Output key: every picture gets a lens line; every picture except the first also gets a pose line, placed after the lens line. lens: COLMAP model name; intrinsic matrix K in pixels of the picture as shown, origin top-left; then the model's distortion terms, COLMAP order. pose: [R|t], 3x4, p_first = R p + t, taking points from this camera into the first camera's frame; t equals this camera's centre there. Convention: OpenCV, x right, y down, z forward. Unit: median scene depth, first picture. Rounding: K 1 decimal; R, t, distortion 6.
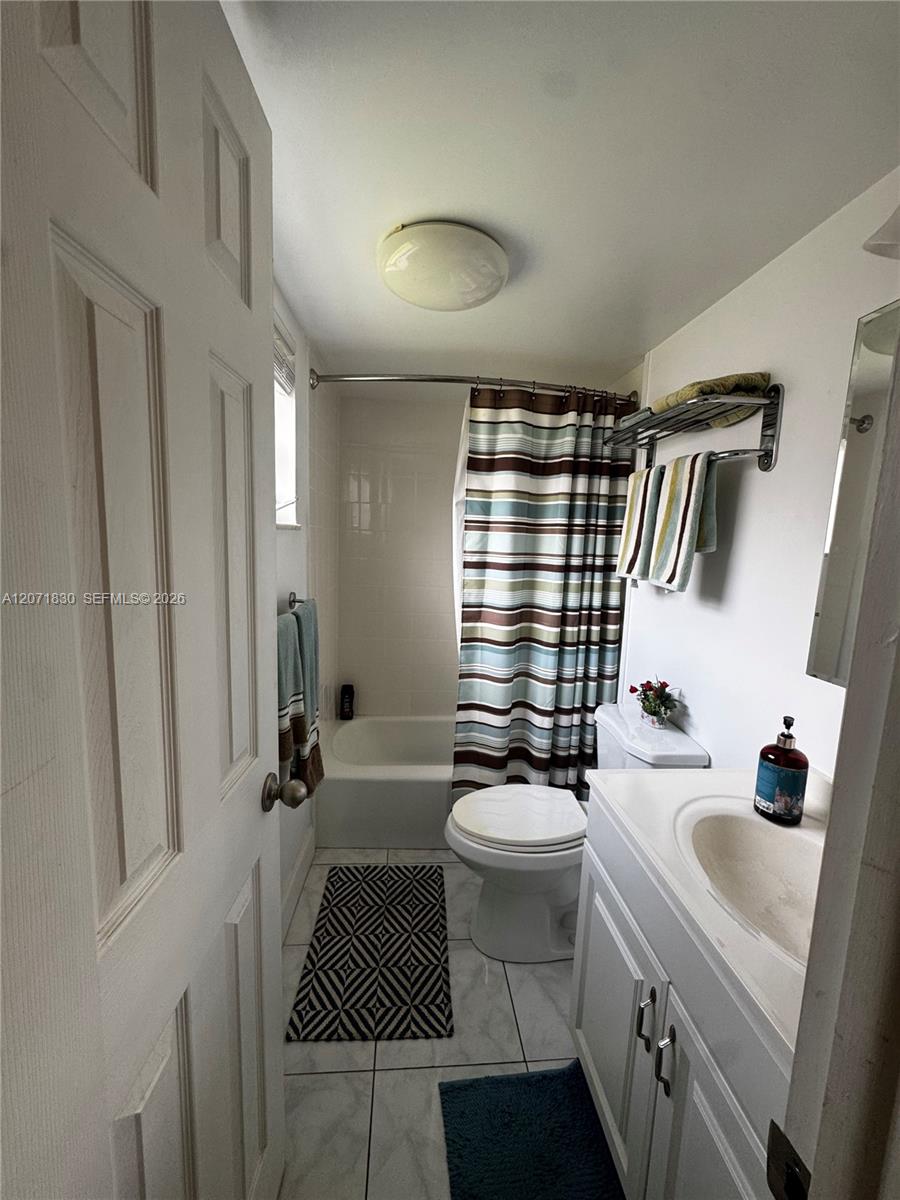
lens RADIAL K [[480.2, 0, 446.0], [0, 480.2, 601.6], [0, 0, 1]] dist [-0.002343, -0.000488]
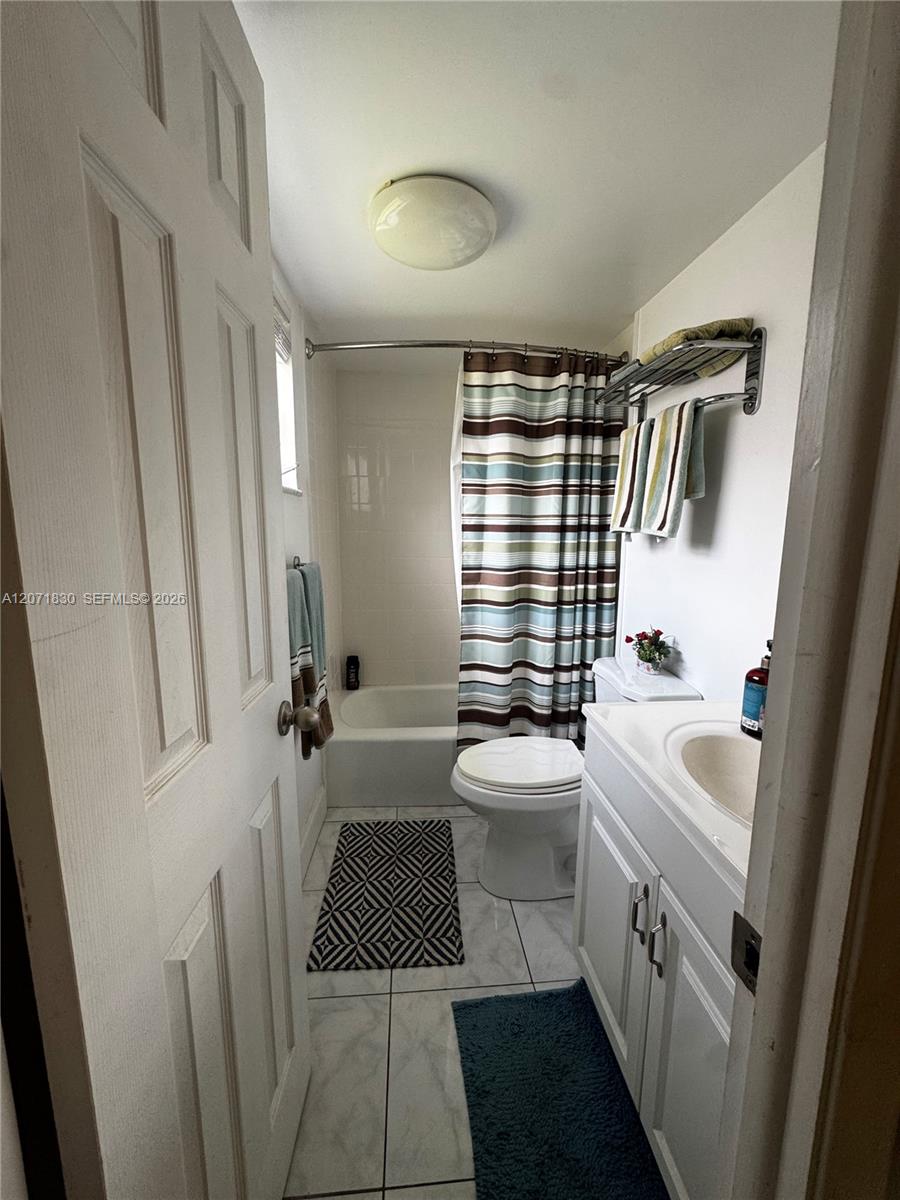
lens RADIAL K [[480.2, 0, 445.8], [0, 480.2, 602.7], [0, 0, 1]] dist [-0.002343, -0.000488]
pose [[0.999550, -0.029761, -0.003804, 0.002093], [0.029850, 0.999213, 0.026125, 0.072135], [0.003024, -0.026227, 0.999651, -0.037503]]
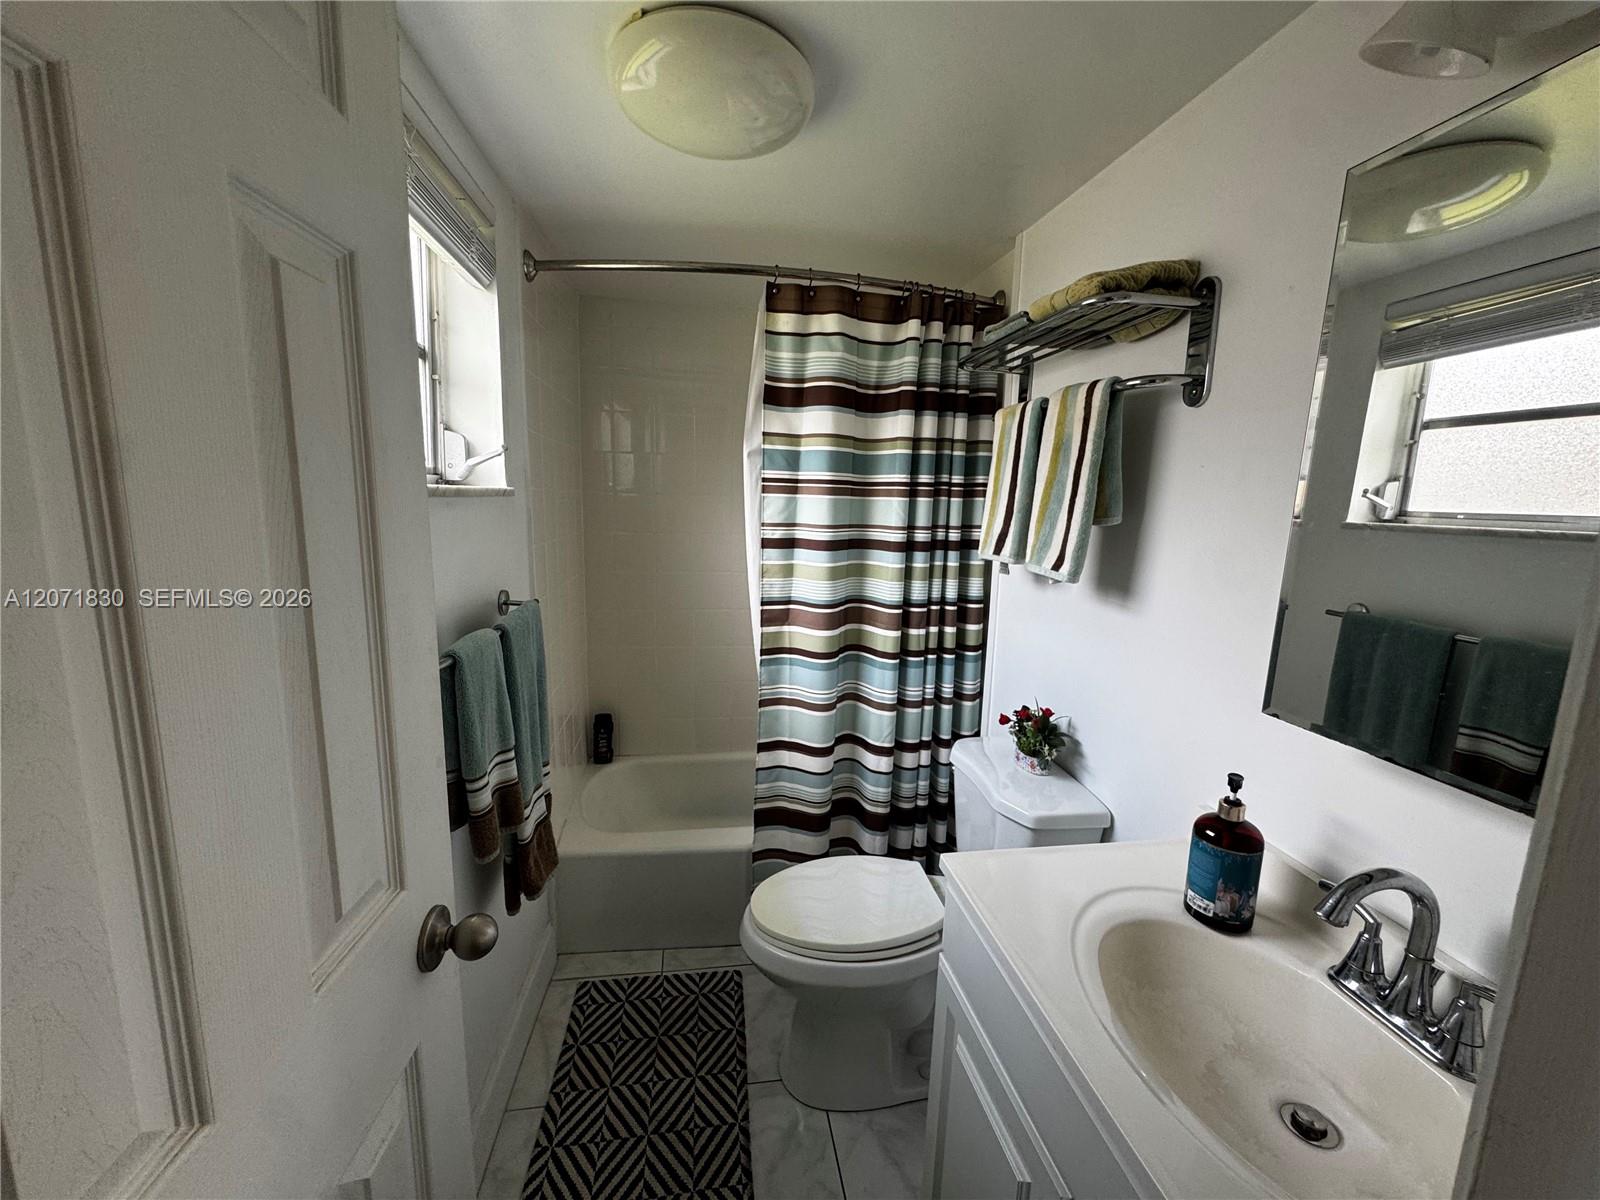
lens RADIAL K [[640.2, 0, 795.4], [0, 640.2, 602.7], [0, 0, 1]] dist [-0.002343, -0.000488]
pose [[0.997438, -0.021162, 0.068336, 0.026383], [0.018859, 0.999238, 0.034183, -0.028671], [-0.069007, -0.032807, 0.997077, 0.100465]]
